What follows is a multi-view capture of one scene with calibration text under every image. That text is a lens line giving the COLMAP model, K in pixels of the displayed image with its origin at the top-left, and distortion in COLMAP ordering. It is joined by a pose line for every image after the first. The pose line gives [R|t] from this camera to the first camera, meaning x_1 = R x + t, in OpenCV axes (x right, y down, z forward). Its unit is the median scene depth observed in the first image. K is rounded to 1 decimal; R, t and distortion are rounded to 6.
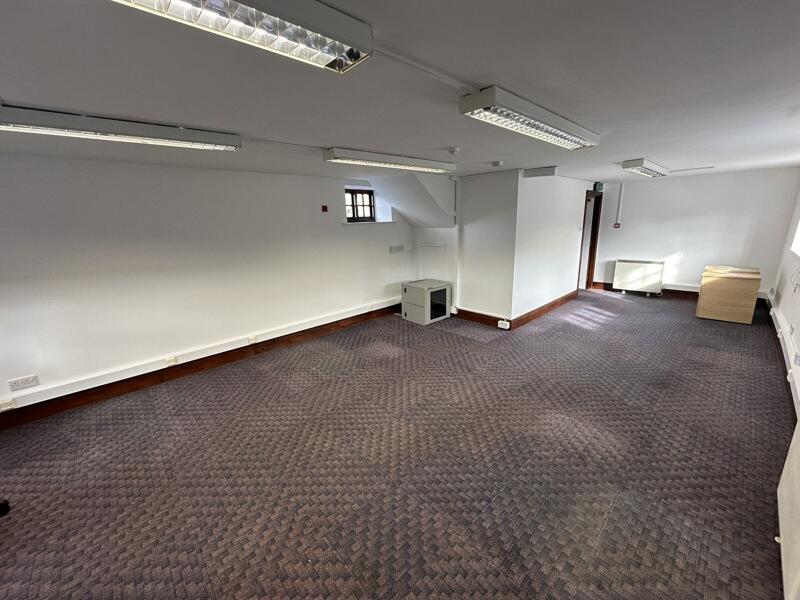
lens RADIAL K [[318.5, 0, 400.0], [0, 318.5, 300.0], [0, 0, 1]] dist [-0.002092, 0.000246]
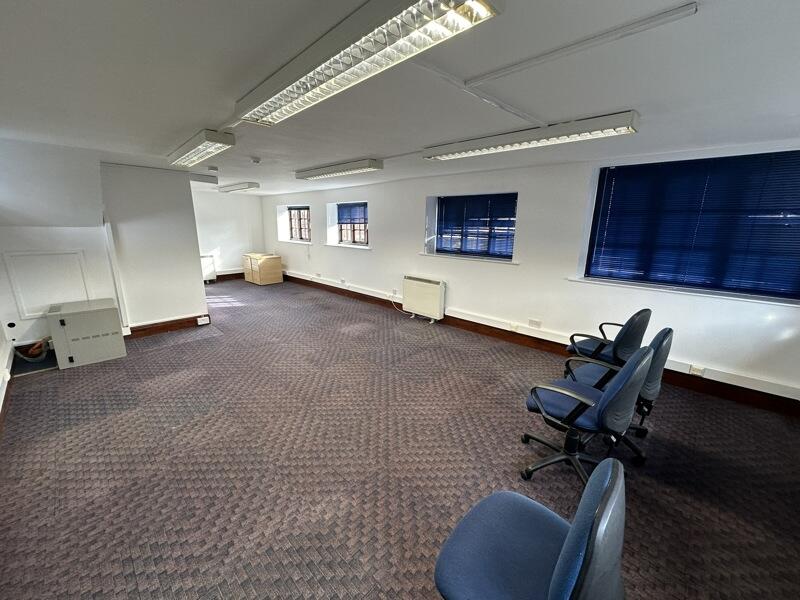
lens RADIAL K [[316.1, 0, 401.2], [0, 316.1, 297.3], [0, 0, 1]] dist [-0.000651, 0.000114]
pose [[-0.055174, -0.201103, 0.978015, -0.928265], [0.229347, 0.950765, 0.208438, -0.081522], [-0.971780, 0.235805, -0.006335, 0.480313]]
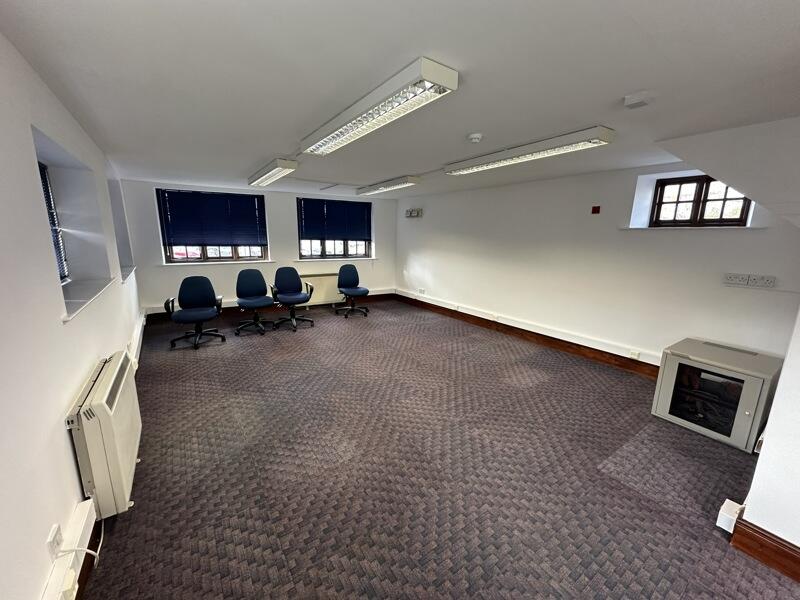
lens RADIAL K [[318.5, 0, 400.0], [0, 318.5, 300.0], [0, 0, 1]] dist [-0.002092, 0.000246]
pose [[-0.144231, 0.230805, -0.962251, 0.880240], [-0.248179, 0.932901, 0.260965, -0.197577], [0.957917, 0.276450, -0.077273, 0.803623]]
